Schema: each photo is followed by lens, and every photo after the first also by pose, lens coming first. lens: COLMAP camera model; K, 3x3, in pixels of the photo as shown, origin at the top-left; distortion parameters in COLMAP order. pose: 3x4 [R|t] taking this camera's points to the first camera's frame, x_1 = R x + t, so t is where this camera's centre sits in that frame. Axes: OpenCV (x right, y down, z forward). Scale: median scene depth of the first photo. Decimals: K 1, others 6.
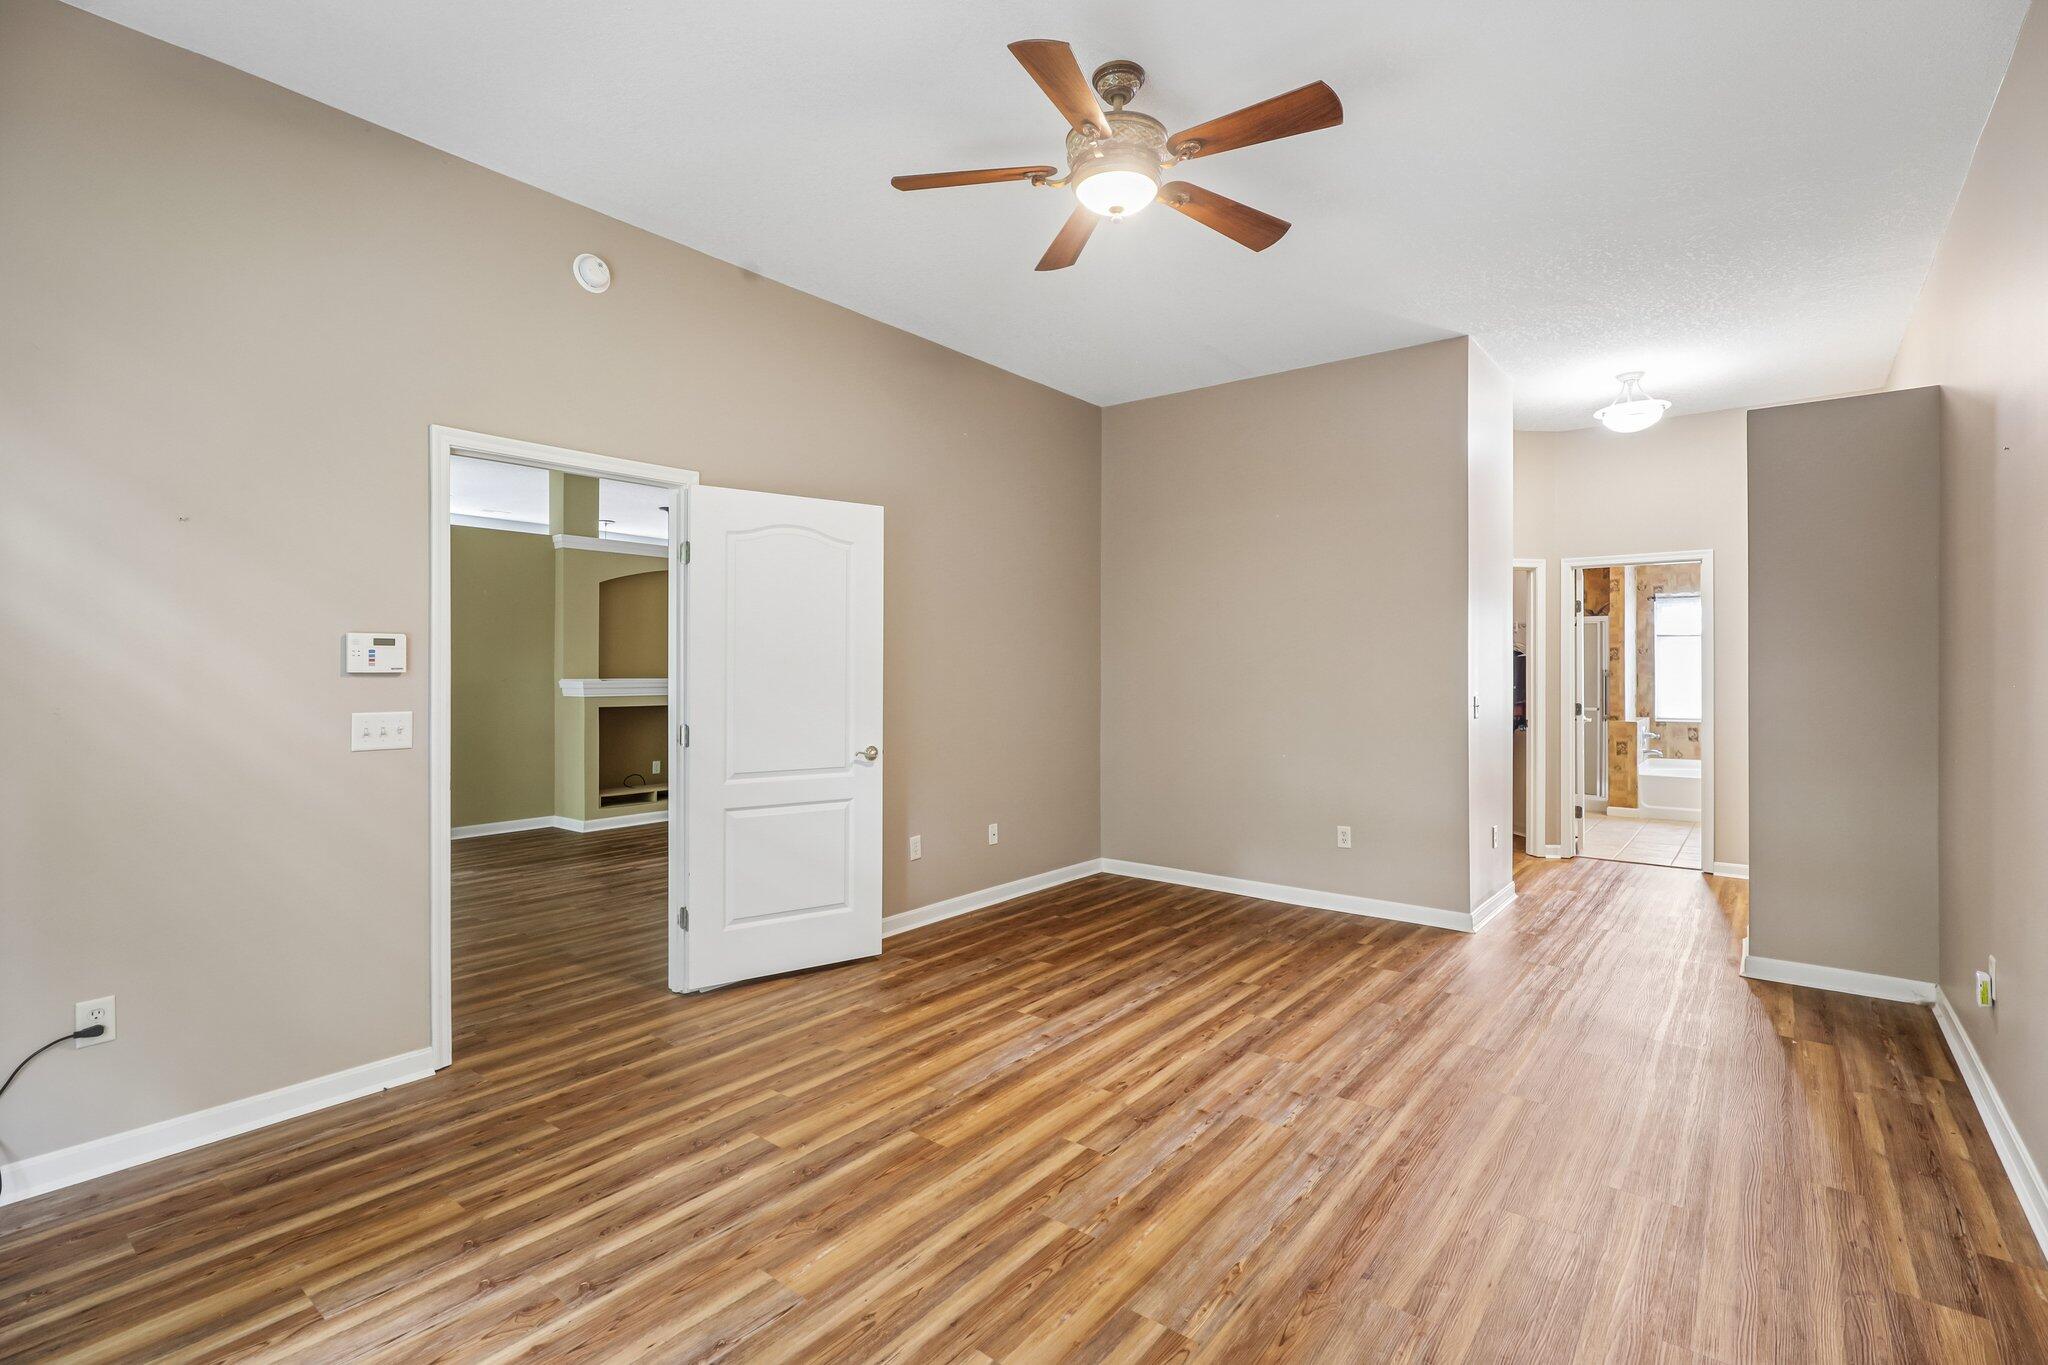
lens RADIAL K [[952.6, 0, 1023.4], [0, 952.6, 667.4], [0, 0, 1]] dist [-0.000095, -0.000097]
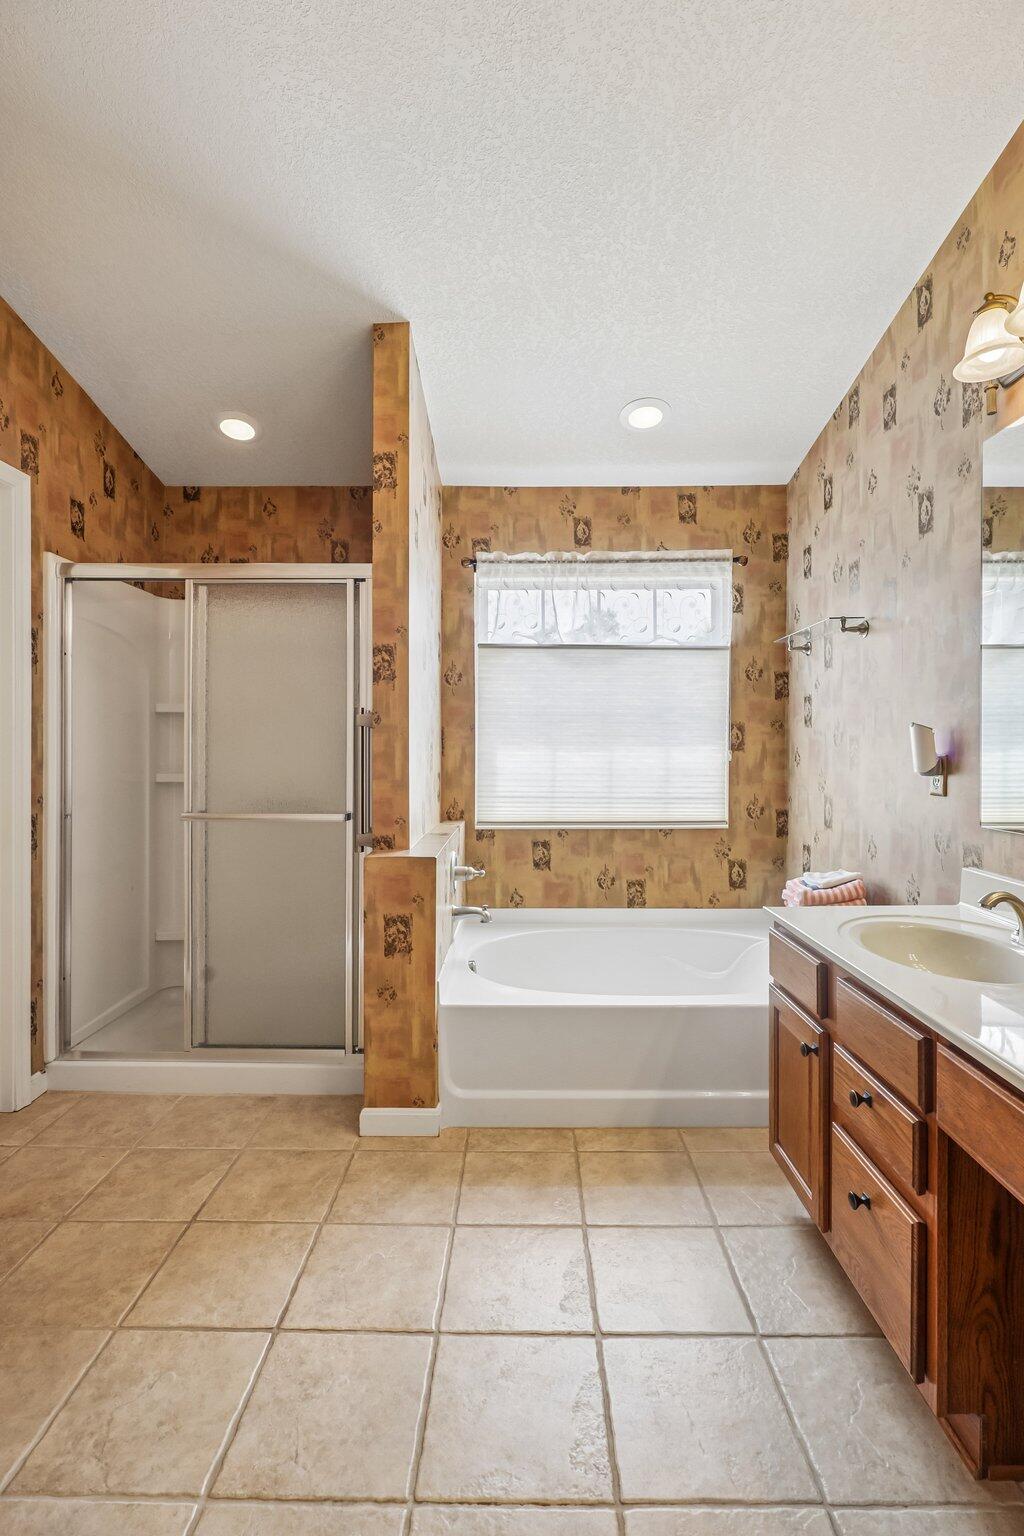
lens RADIAL K [[714.5, 0, 516.6], [0, 714.5, 748.6], [0, 0, 1]] dist [-0.000095, -0.000097]
pose [[0.790818, 0.000411, 0.612052, 0.488752], [-0.002538, 0.999993, 0.002607, 0.016909], [-0.612046, -0.003615, 0.790814, 0.747090]]
